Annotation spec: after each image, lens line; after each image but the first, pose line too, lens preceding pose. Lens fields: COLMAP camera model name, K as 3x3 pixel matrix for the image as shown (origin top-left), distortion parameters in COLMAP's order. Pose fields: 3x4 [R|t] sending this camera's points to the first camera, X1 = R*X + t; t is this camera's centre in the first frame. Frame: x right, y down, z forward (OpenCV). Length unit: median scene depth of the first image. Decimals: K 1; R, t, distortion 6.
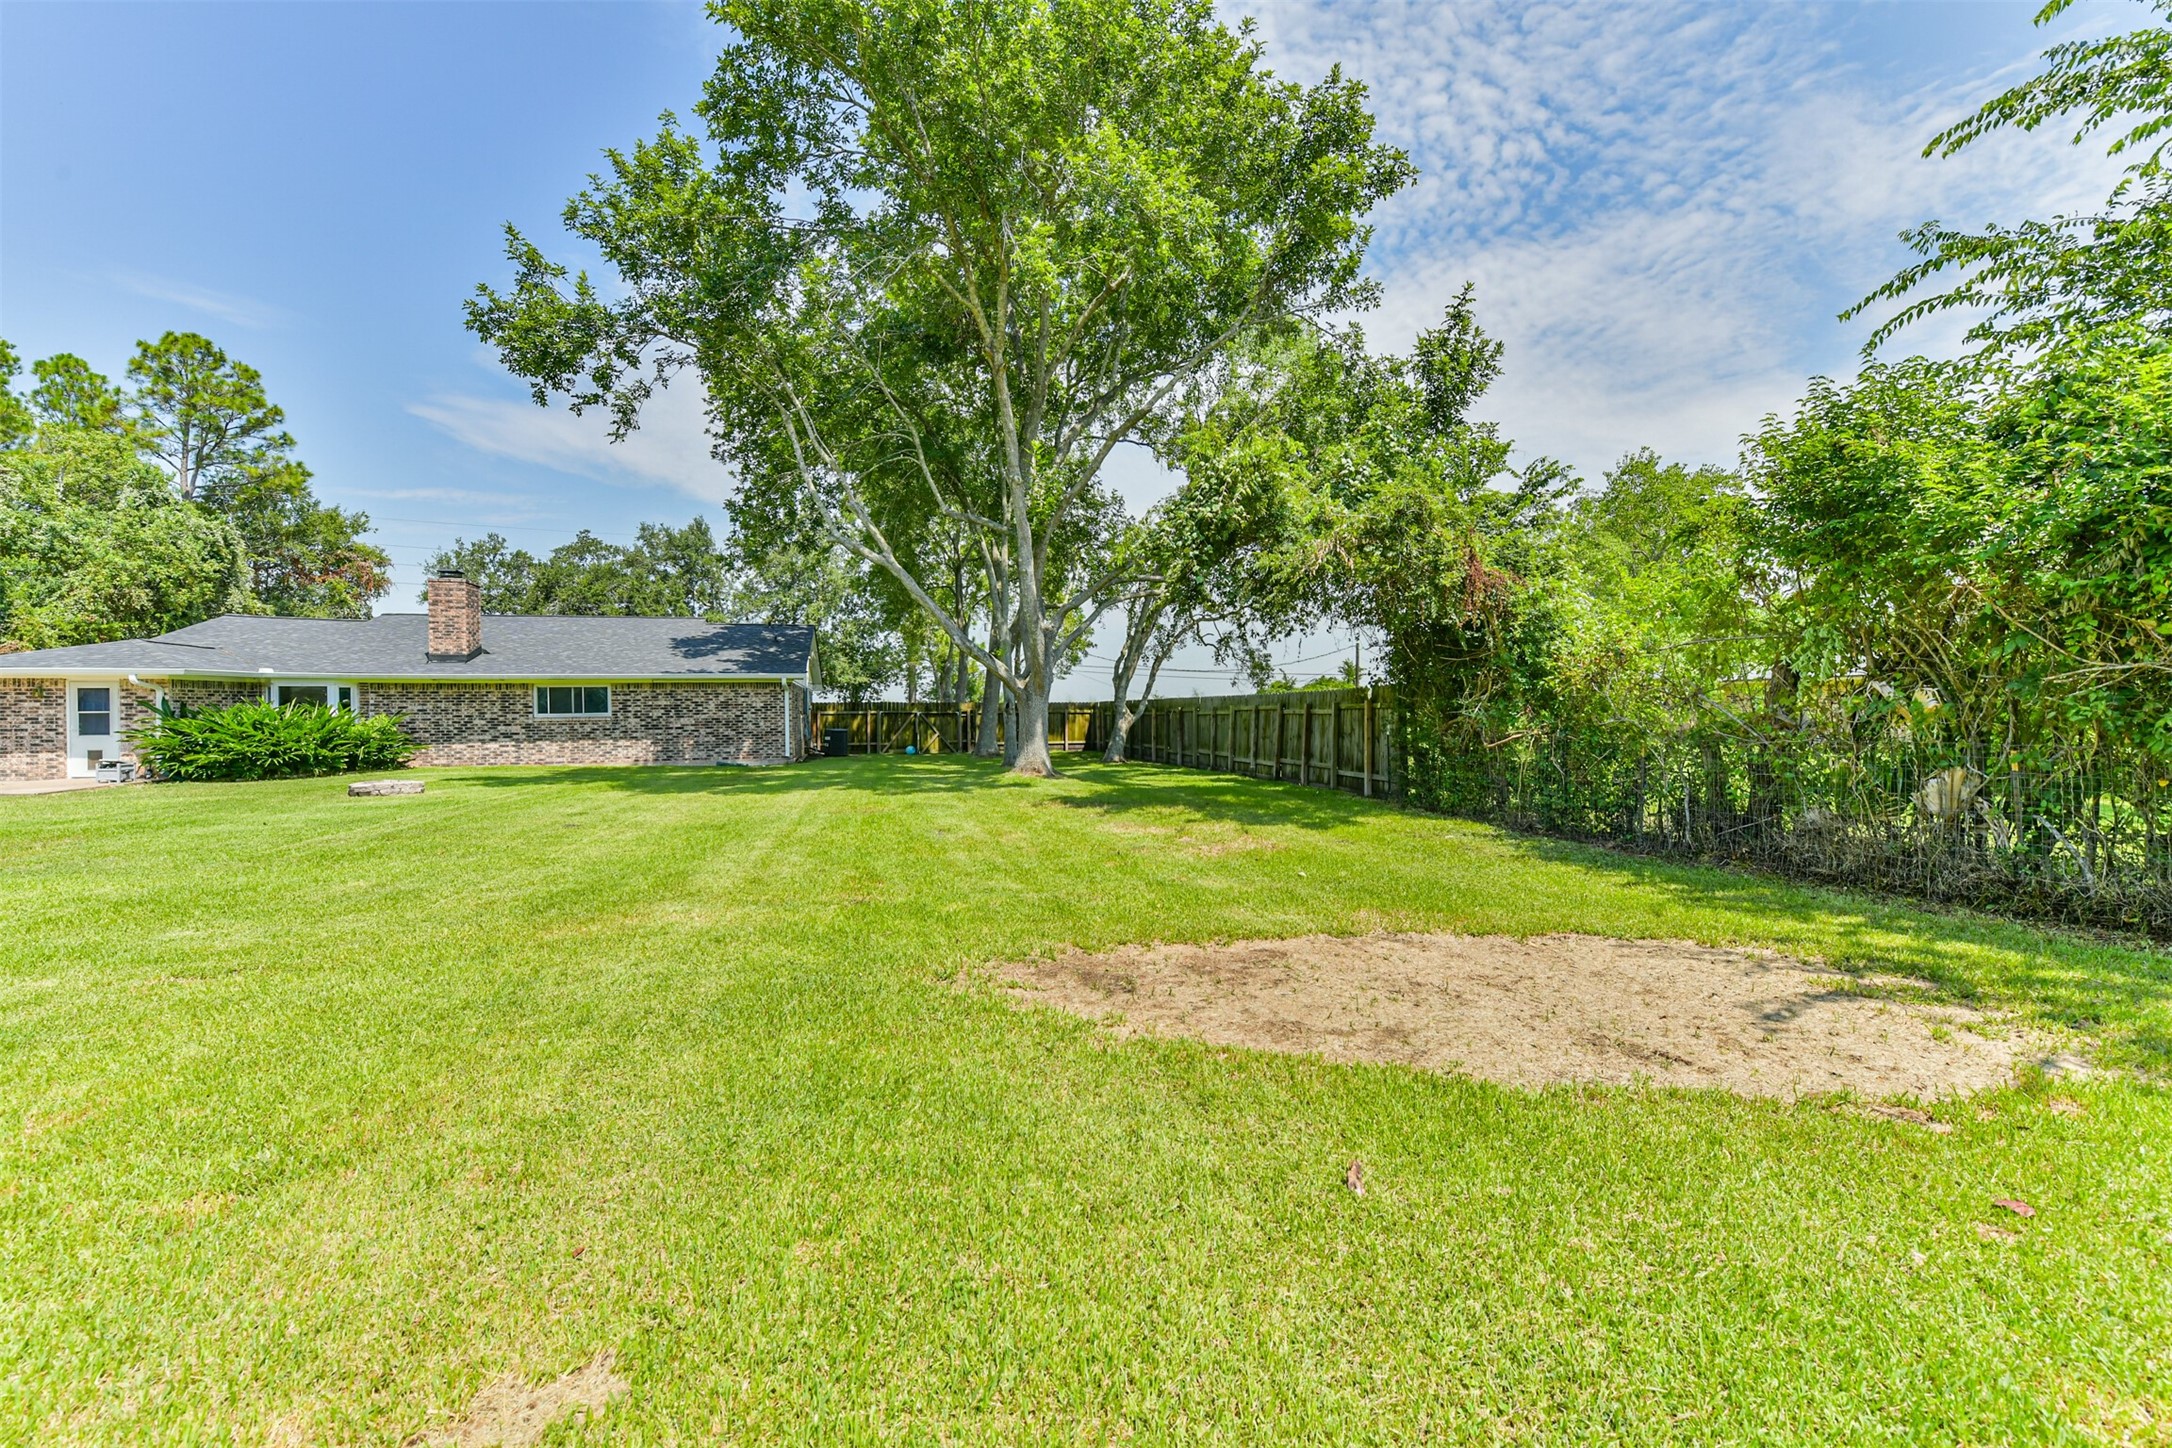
lens RADIAL K [[855.3, 0, 1087.3], [0, 855.3, 707.8], [0, 0, 1]] dist [-0.002398, -0.000878]
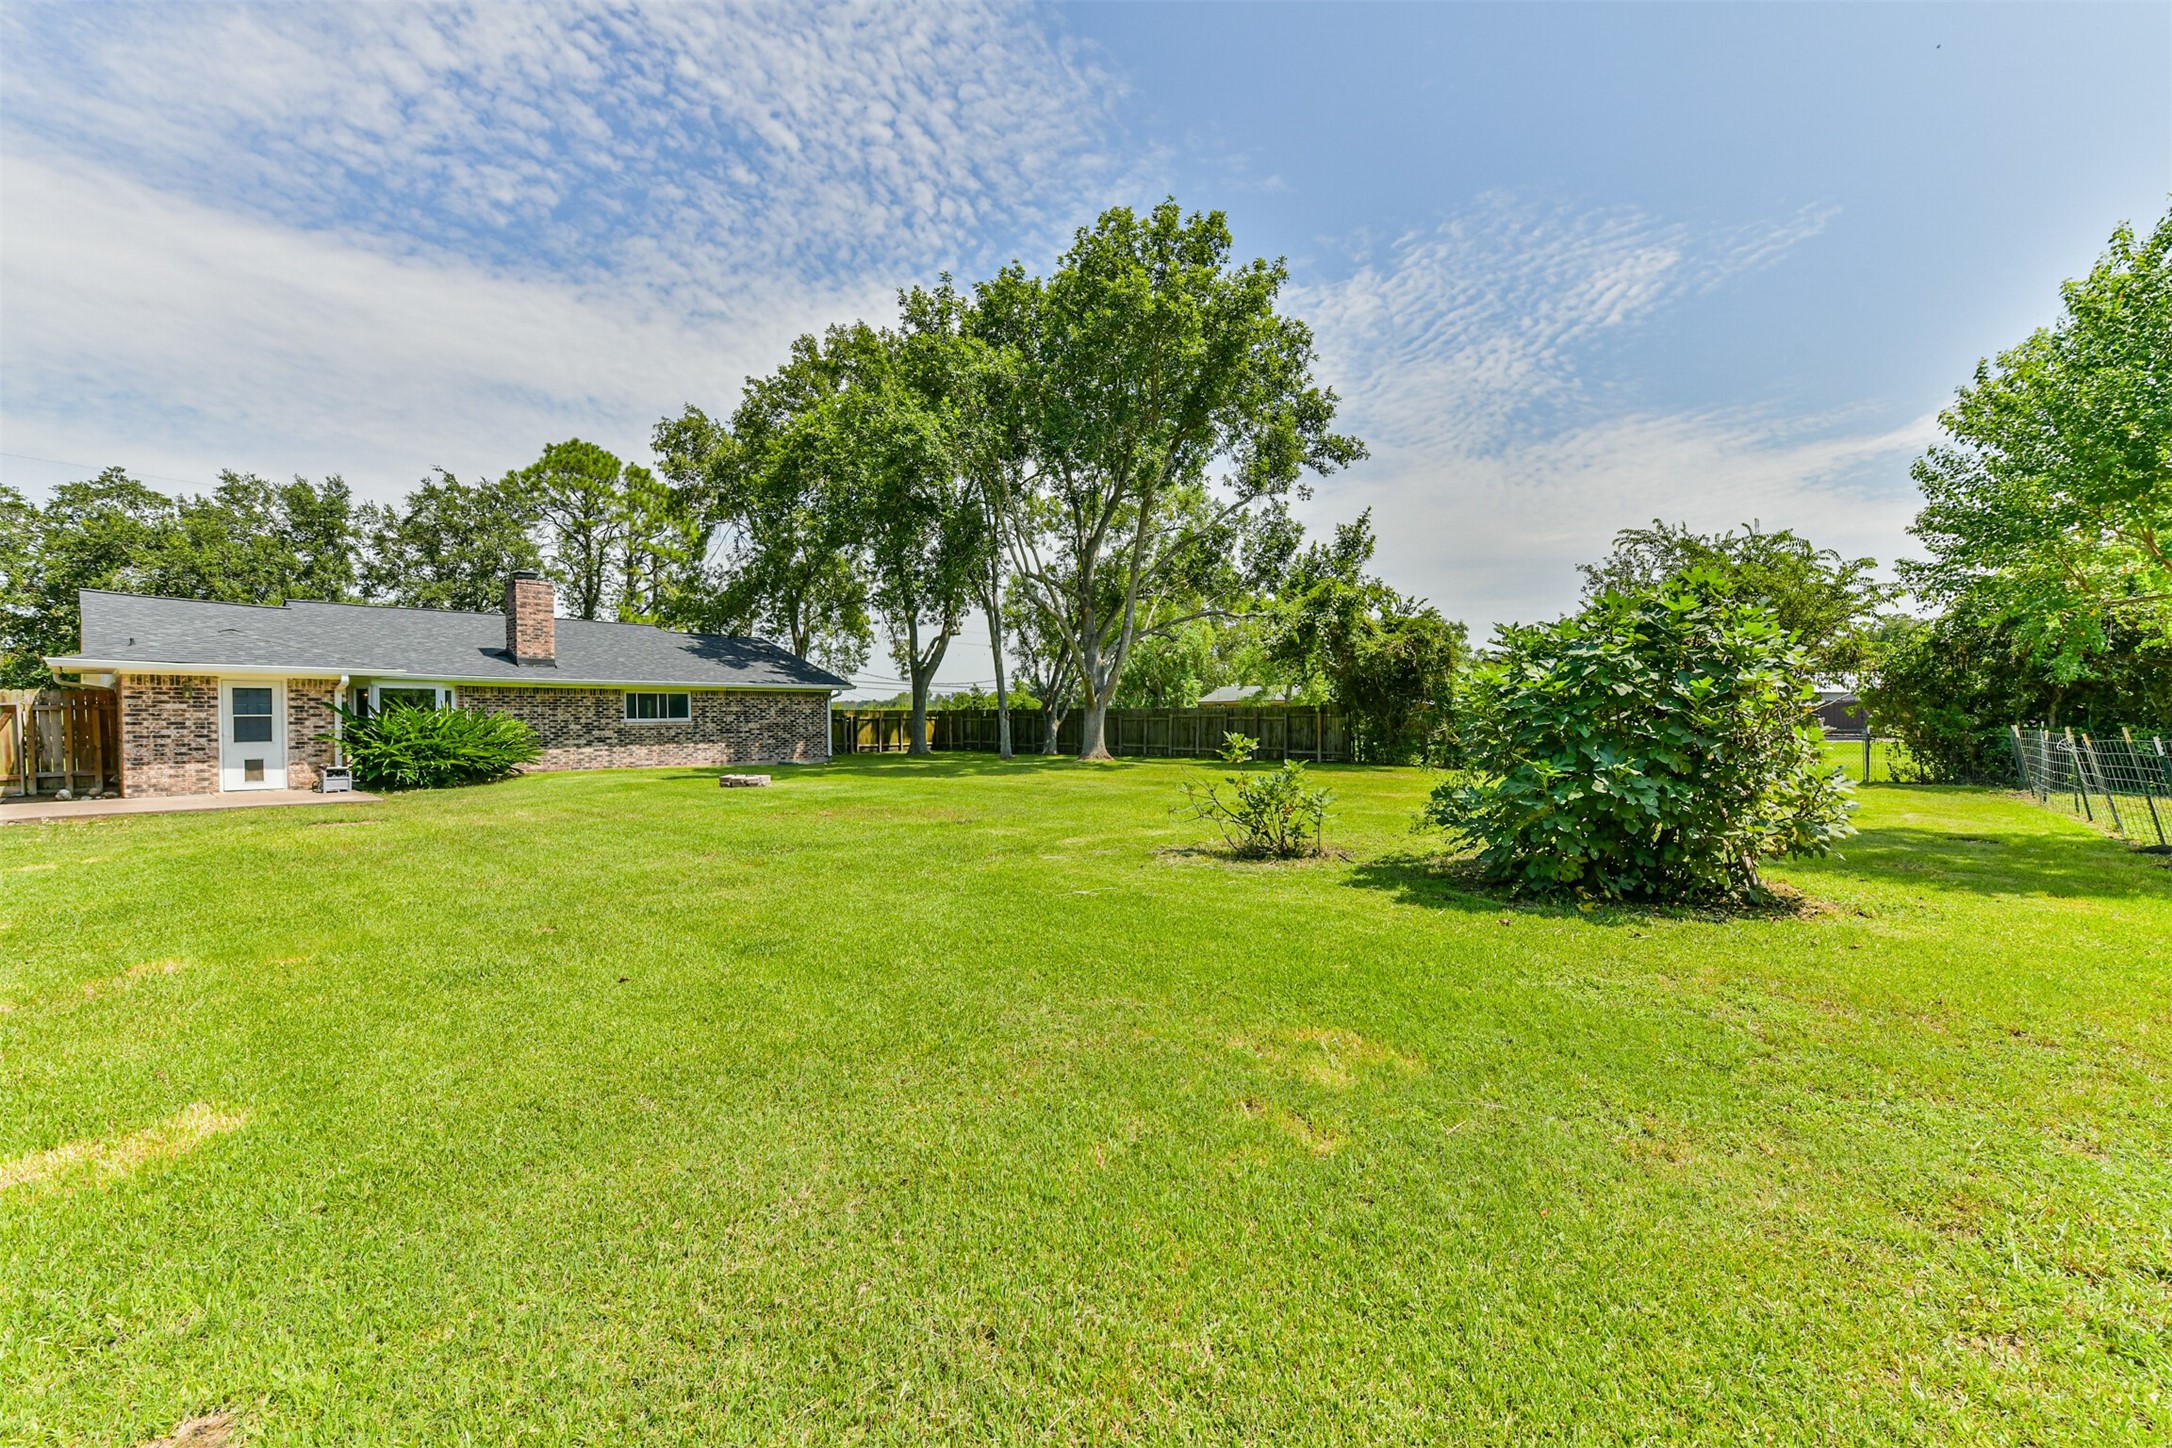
lens RADIAL K [[855.3, 0, 1080.4], [0, 855.3, 731.1], [0, 0, 1]] dist [-0.002398, -0.000878]
pose [[0.815560, -0.006136, 0.578640, -0.804975], [-0.004145, 0.999856, 0.016445, 0.002621], [-0.578657, -0.015810, 0.815418, -0.166102]]
